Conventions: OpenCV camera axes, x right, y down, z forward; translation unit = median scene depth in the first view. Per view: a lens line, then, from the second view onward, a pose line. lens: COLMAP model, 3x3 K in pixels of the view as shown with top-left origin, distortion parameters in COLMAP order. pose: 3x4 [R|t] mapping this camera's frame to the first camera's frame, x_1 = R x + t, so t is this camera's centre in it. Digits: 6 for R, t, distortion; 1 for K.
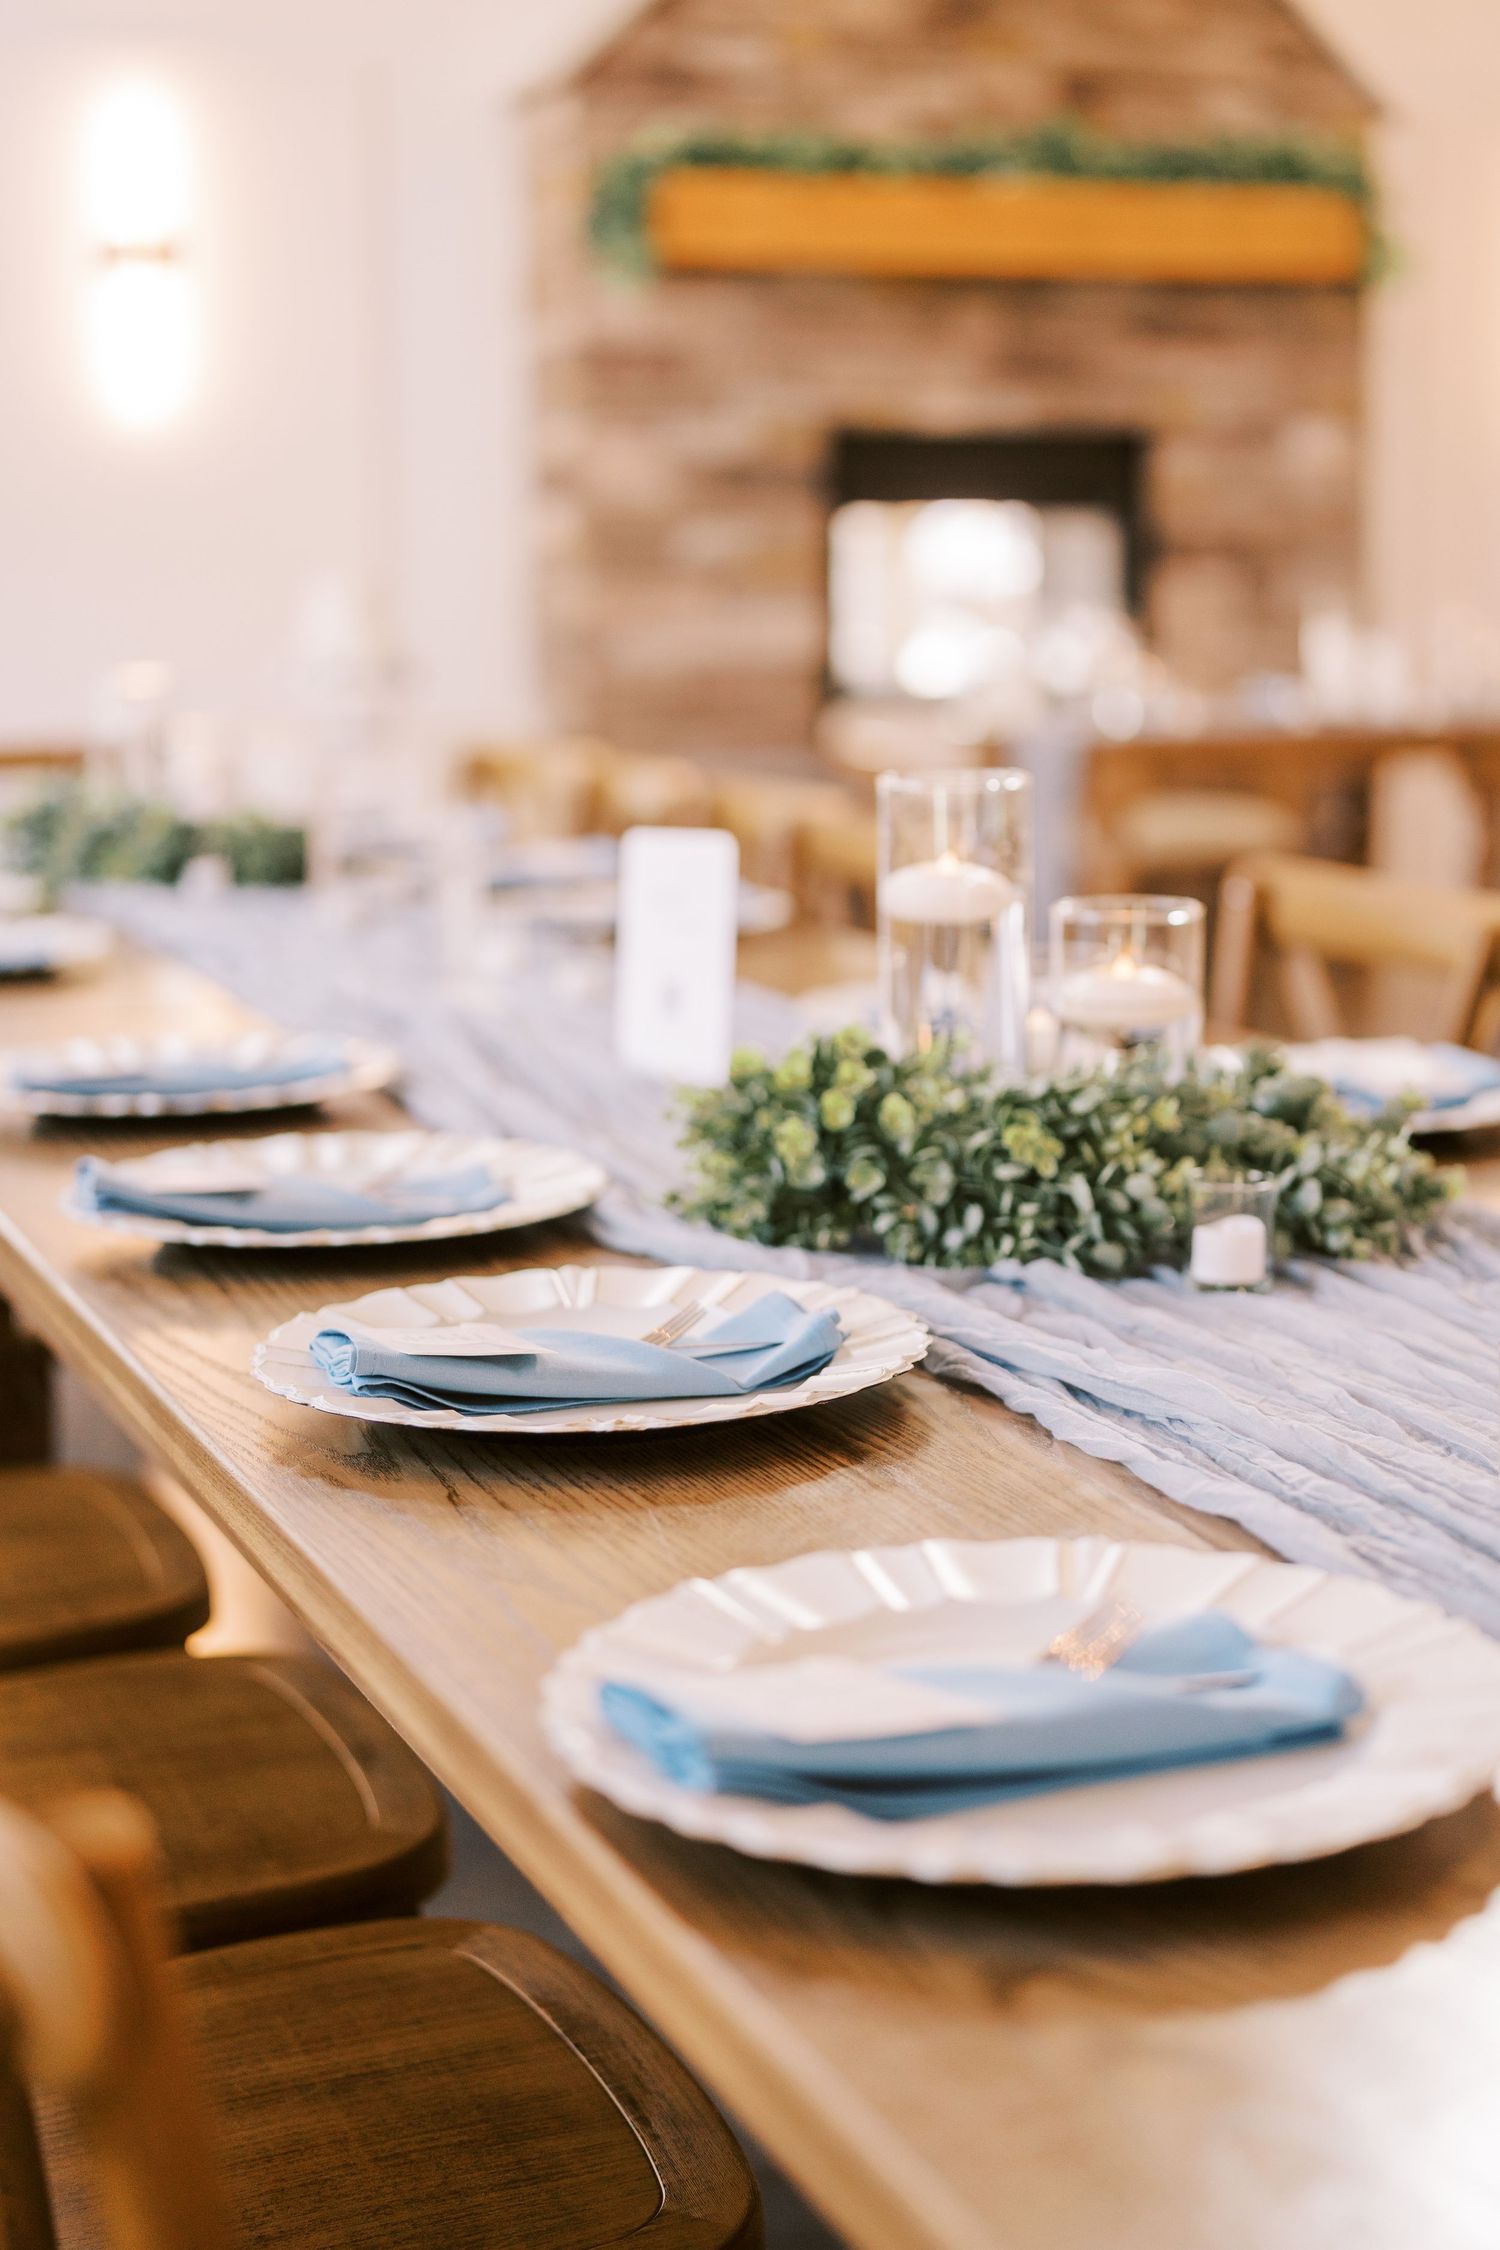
lens RADIAL K [[3740.2, 0, 750.0], [0, 3740.2, 1125.0], [0, 0, 1]] dist [0.004873, 0.029428]
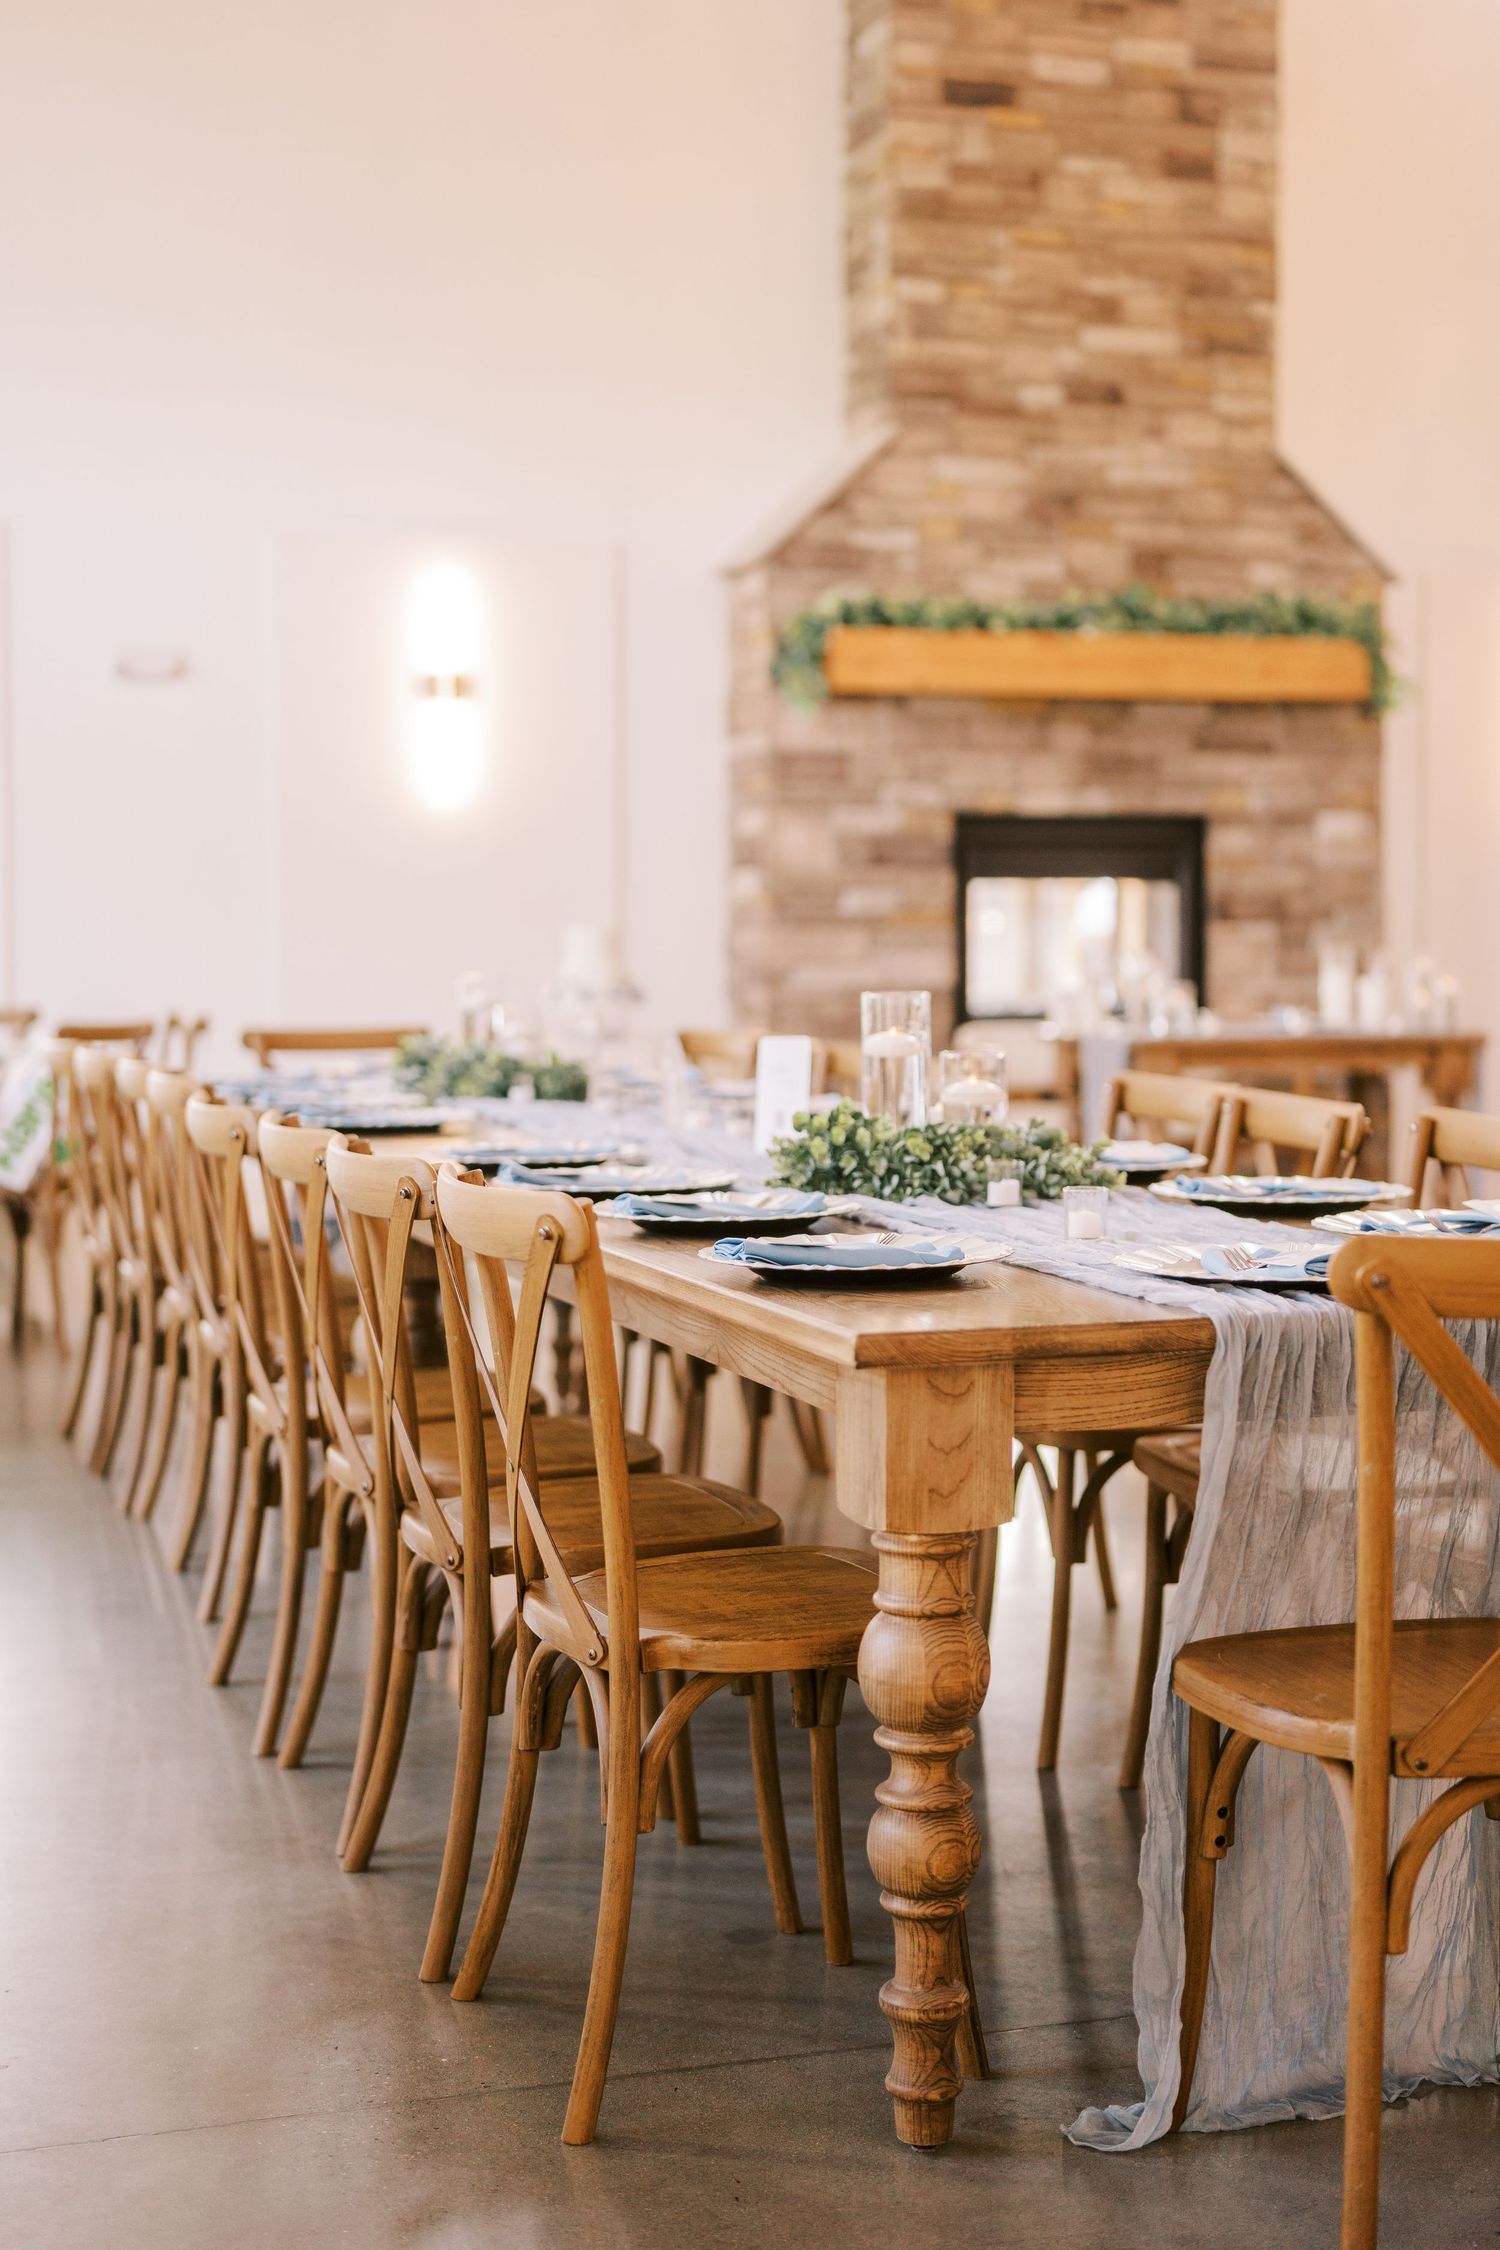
lens RADIAL K [[3740.2, 0, 750.0], [0, 3740.2, 1125.0], [0, 0, 1]] dist [0.004873, 0.029428]
pose [[0.998386, 0.008675, -0.056128, 0.039850], [-0.014035, 0.995300, -0.095821, 0.085205], [0.055033, 0.096454, 0.993815, -0.519417]]
